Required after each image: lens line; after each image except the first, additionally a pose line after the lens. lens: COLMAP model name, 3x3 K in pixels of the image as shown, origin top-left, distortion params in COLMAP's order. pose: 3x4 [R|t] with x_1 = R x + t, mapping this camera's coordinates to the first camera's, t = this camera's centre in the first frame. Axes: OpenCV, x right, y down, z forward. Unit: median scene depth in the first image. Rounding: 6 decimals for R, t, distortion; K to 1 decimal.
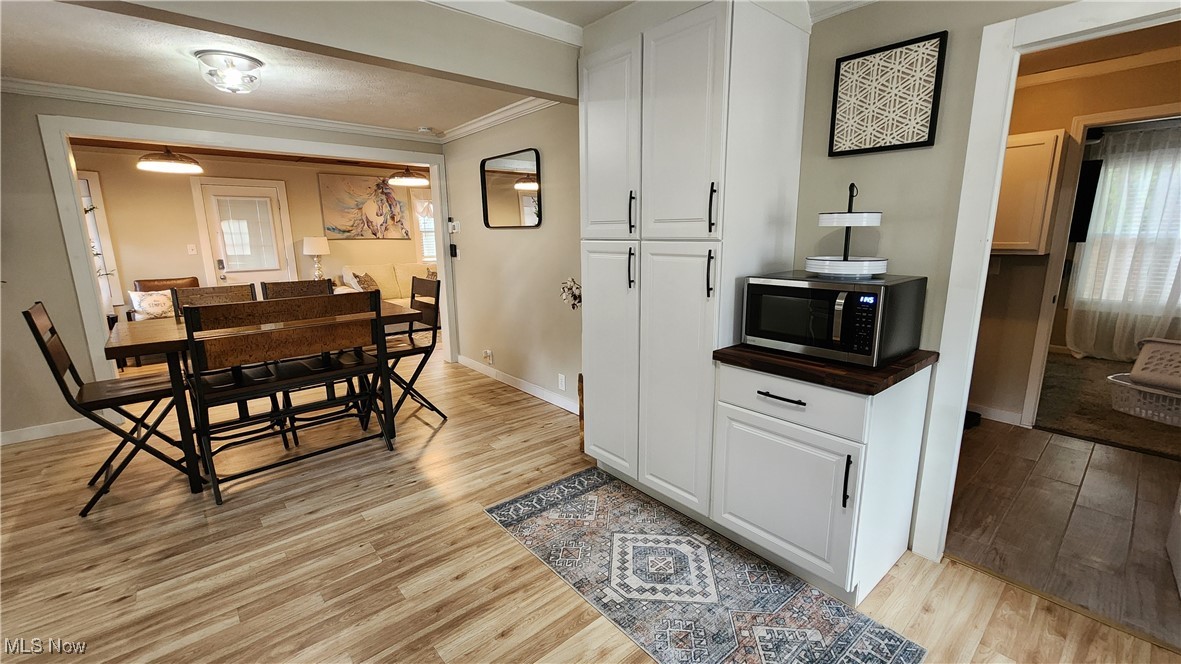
lens RADIAL K [[489.1, 0, 603.3], [0, 489.1, 331.0], [0, 0, 1]] dist [0.002143, -0.000179]
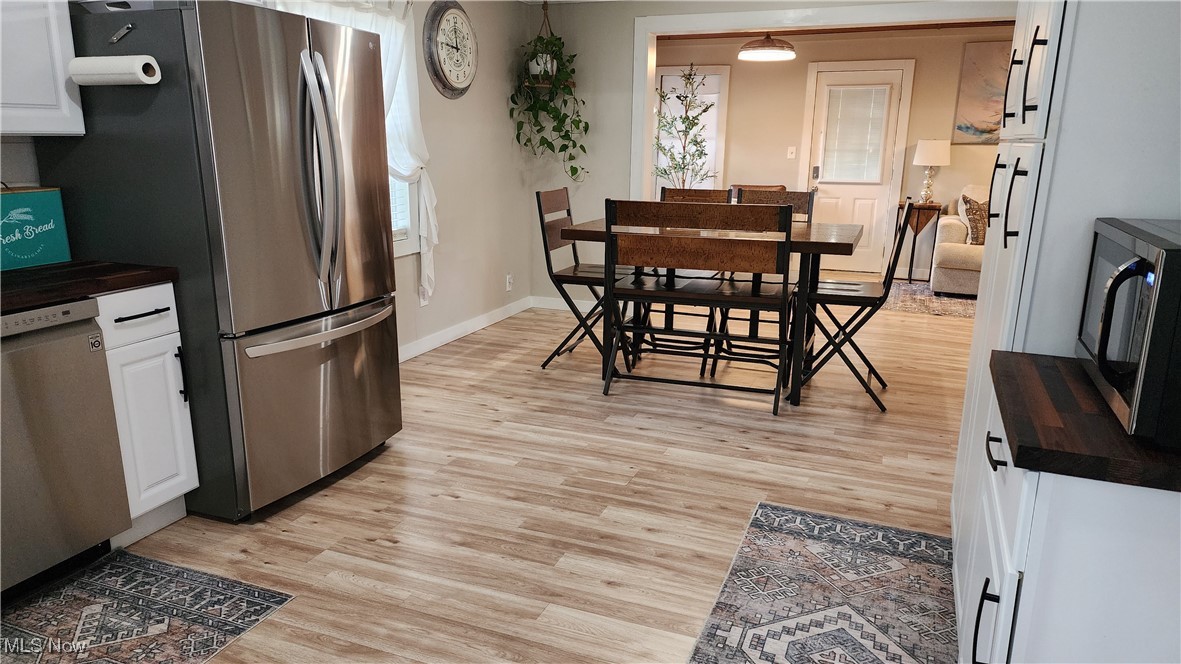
lens RADIAL K [[800.3, 0, 590.5], [0, 800.3, 332.0], [0, 0, 1]] dist [0.074055, -0.004842]
pose [[0.451729, 0.225027, -0.863310, 0.677032], [-0.195078, 0.969165, 0.150544, -0.023196], [0.870566, 0.100407, 0.481698, 0.159954]]
